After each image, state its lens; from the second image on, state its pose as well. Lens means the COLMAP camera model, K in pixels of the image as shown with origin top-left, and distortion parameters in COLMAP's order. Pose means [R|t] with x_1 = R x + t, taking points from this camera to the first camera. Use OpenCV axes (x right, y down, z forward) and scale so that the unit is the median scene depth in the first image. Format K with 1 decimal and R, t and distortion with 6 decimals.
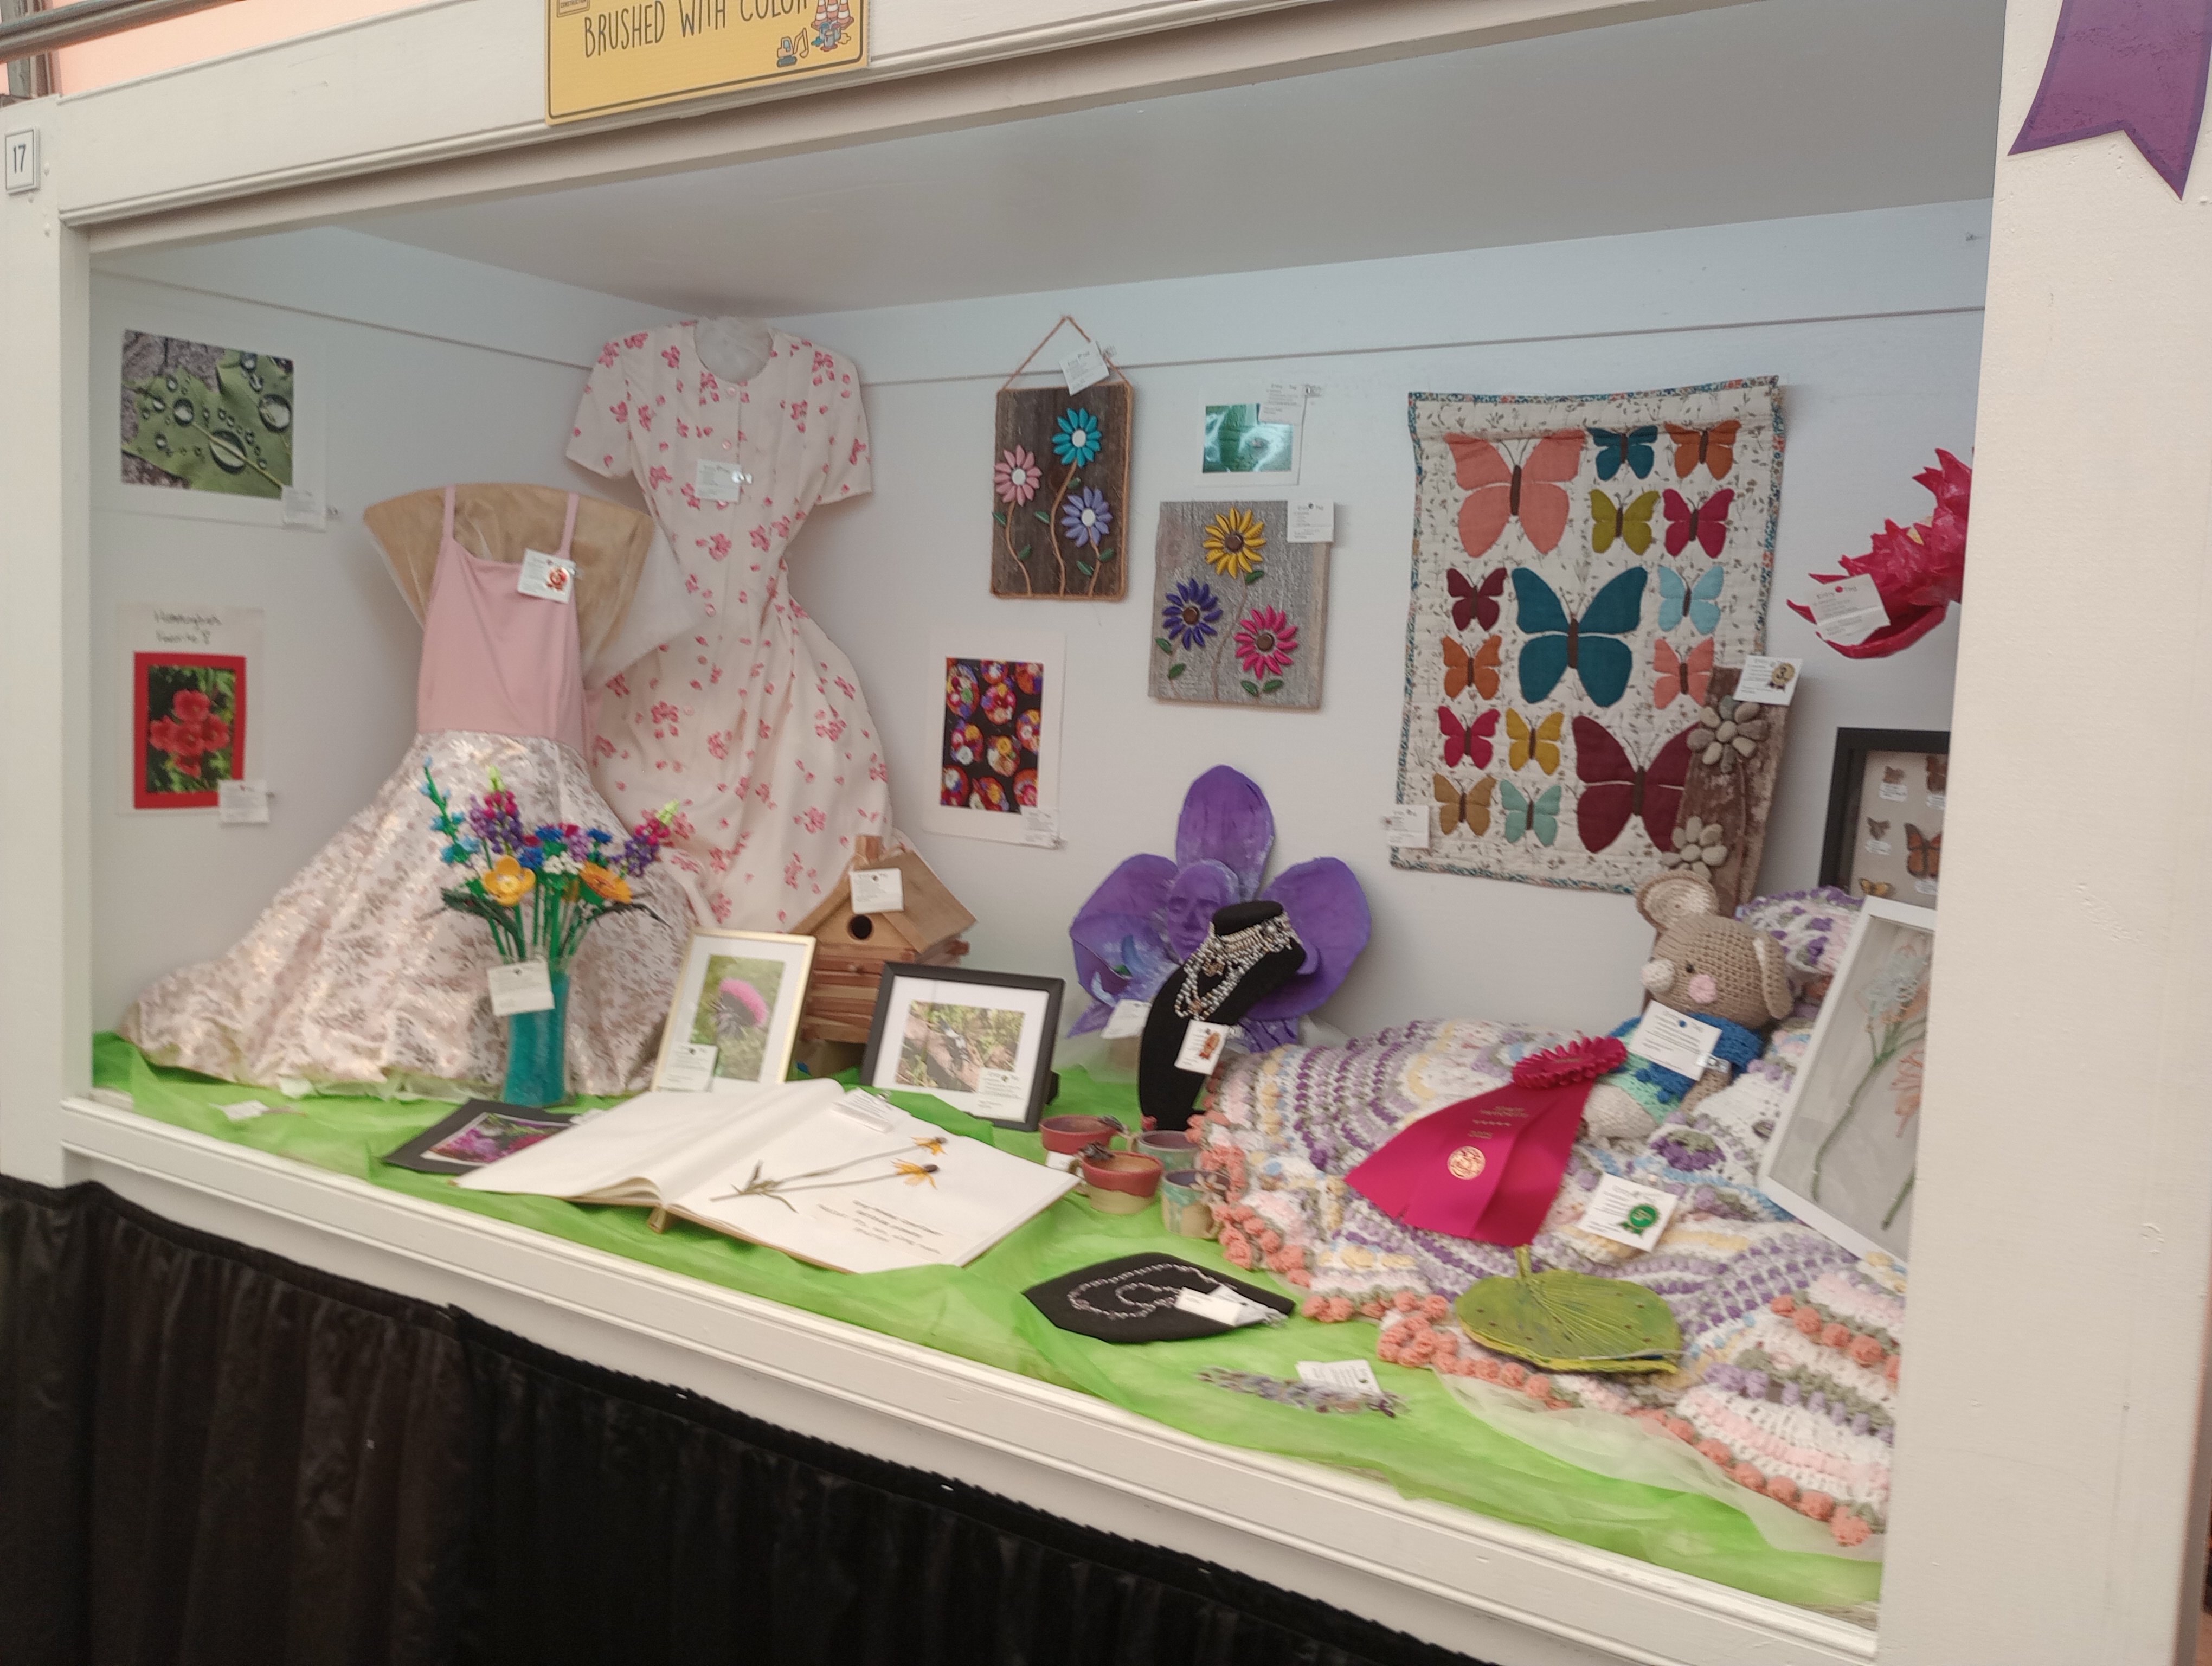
lens RADIAL K [[1424.3, 0, 1159.0], [0, 1424.3, 856.1], [0, 0, 1]] dist [0.047564, -0.065583]
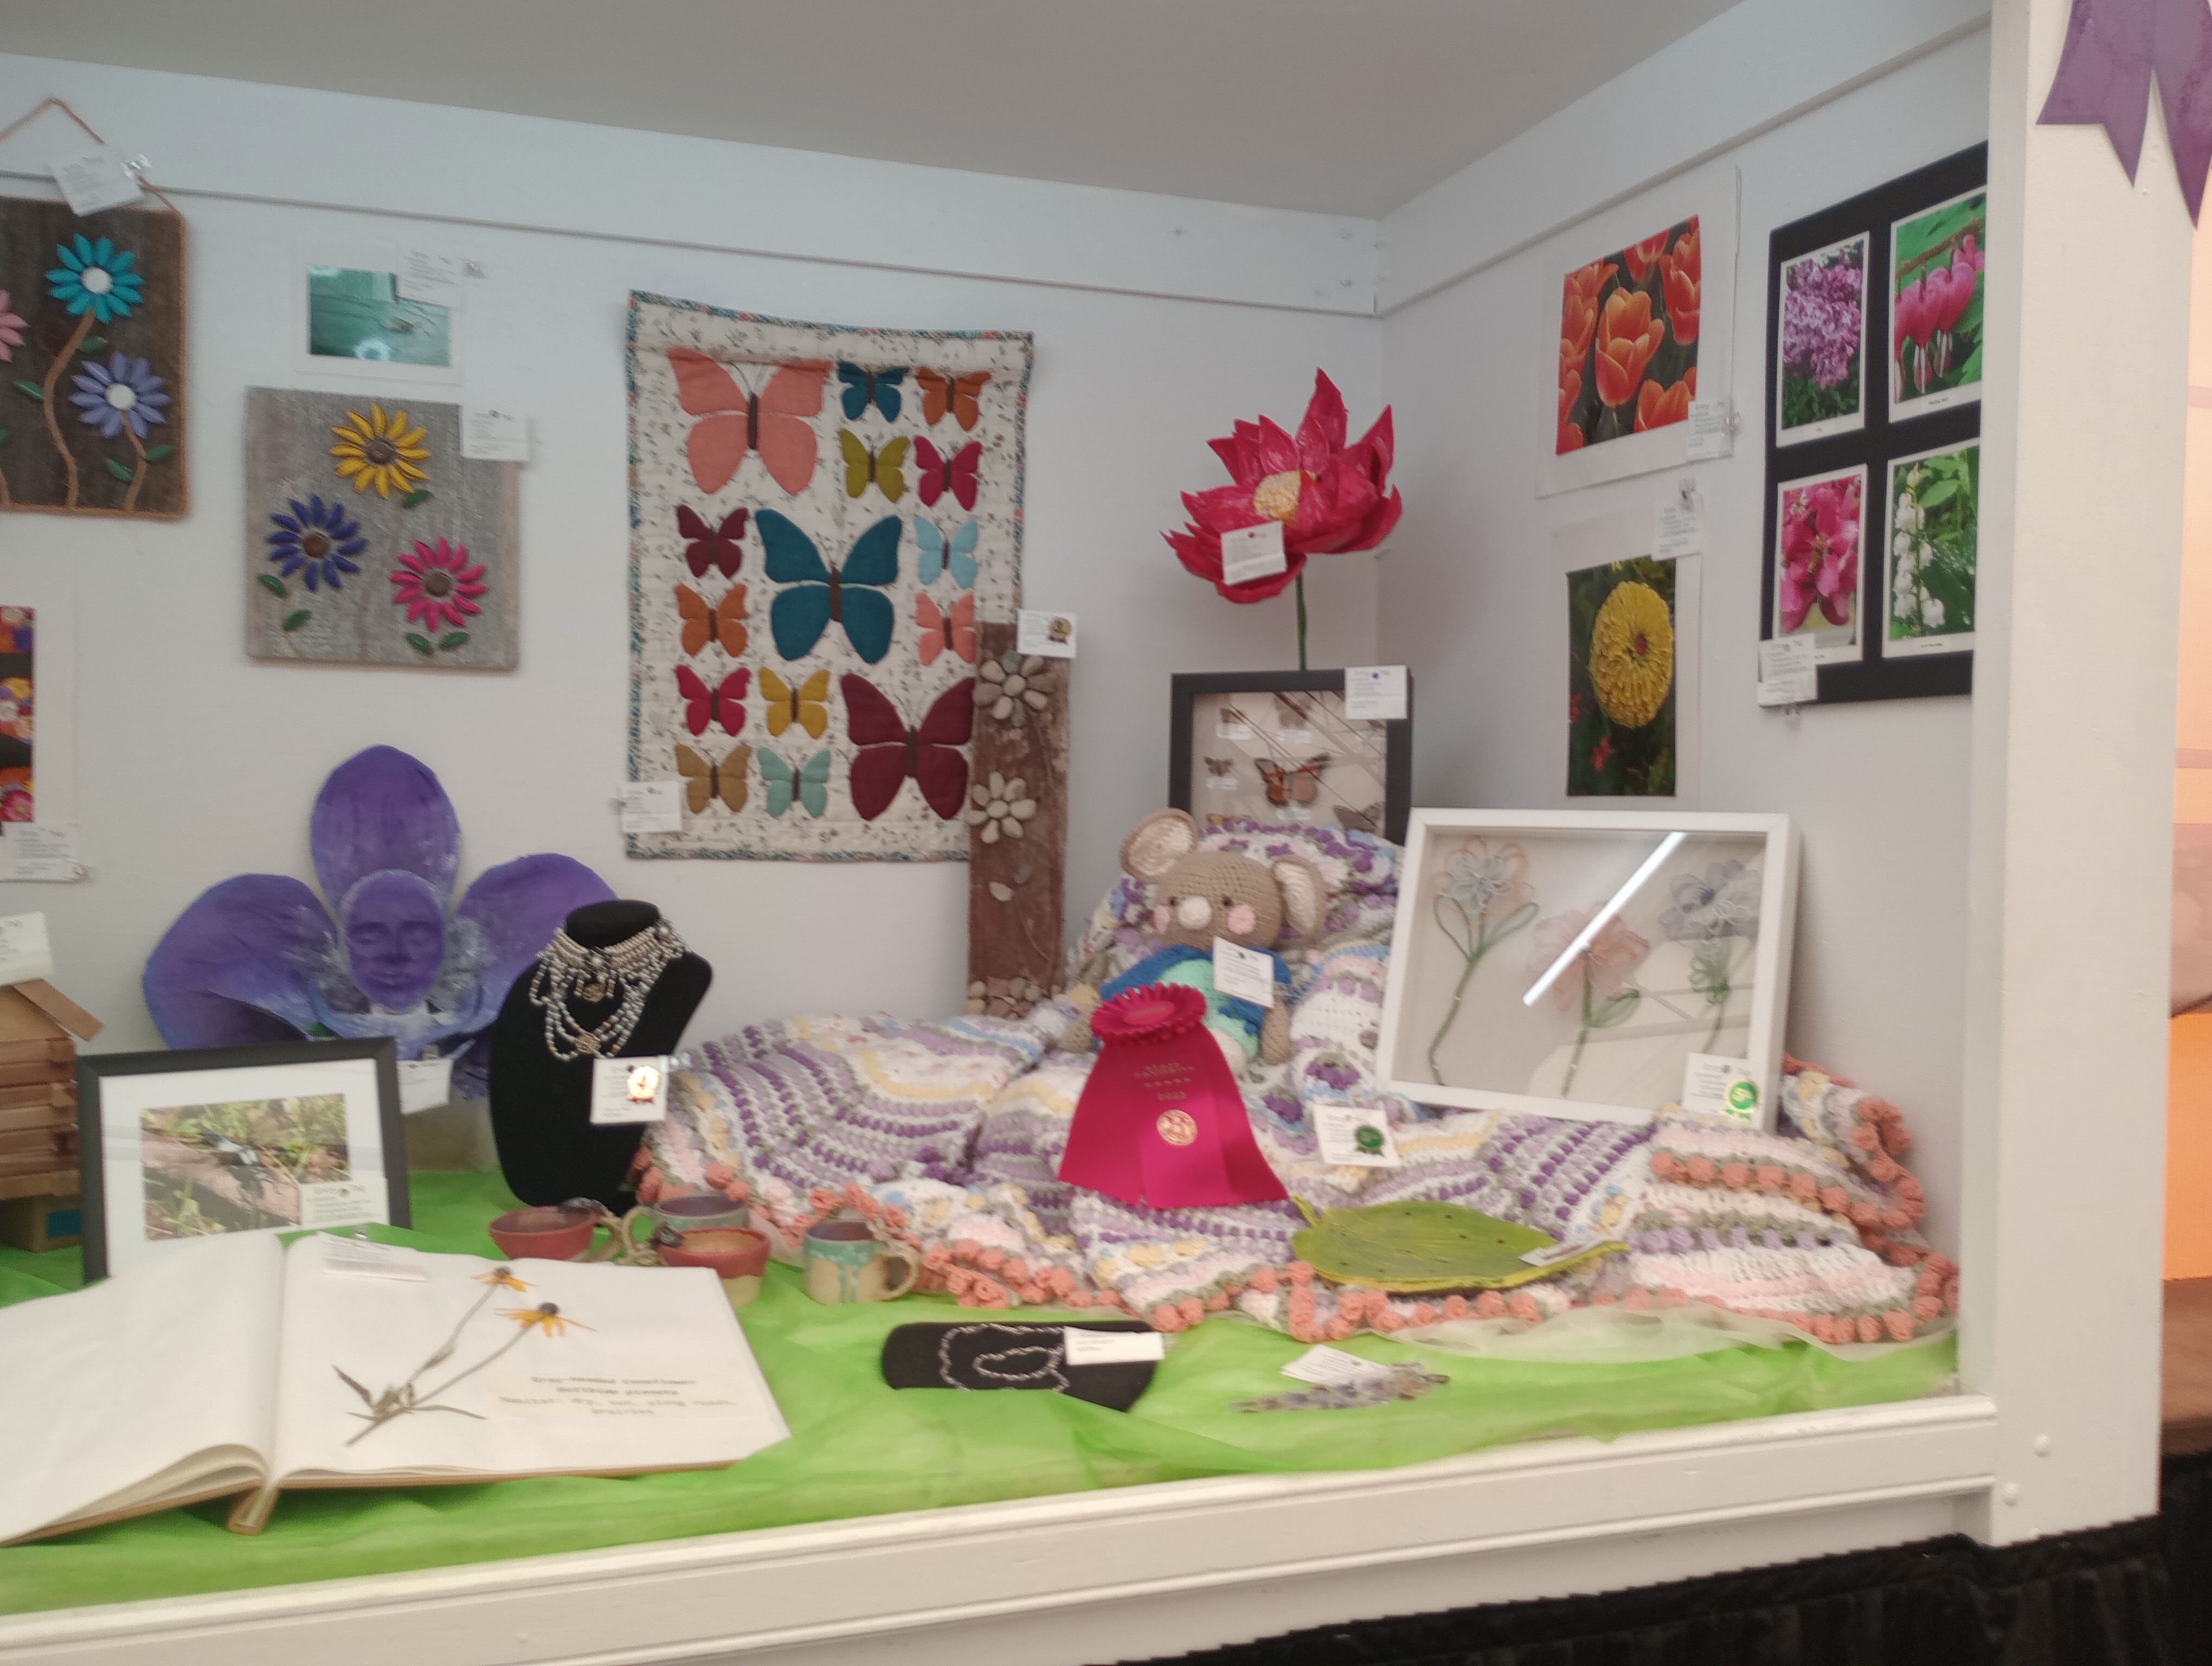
lens RADIAL K [[1551.0, 0, 911.8], [0, 1551.0, 857.3], [0, 0, 1]] dist [0.056454, -0.066167]
pose [[0.741688, -0.076177, 0.666405, -0.342076], [0.086943, 0.996067, 0.017095, 0.006443], [-0.665086, 0.045260, 0.745394, 0.222961]]
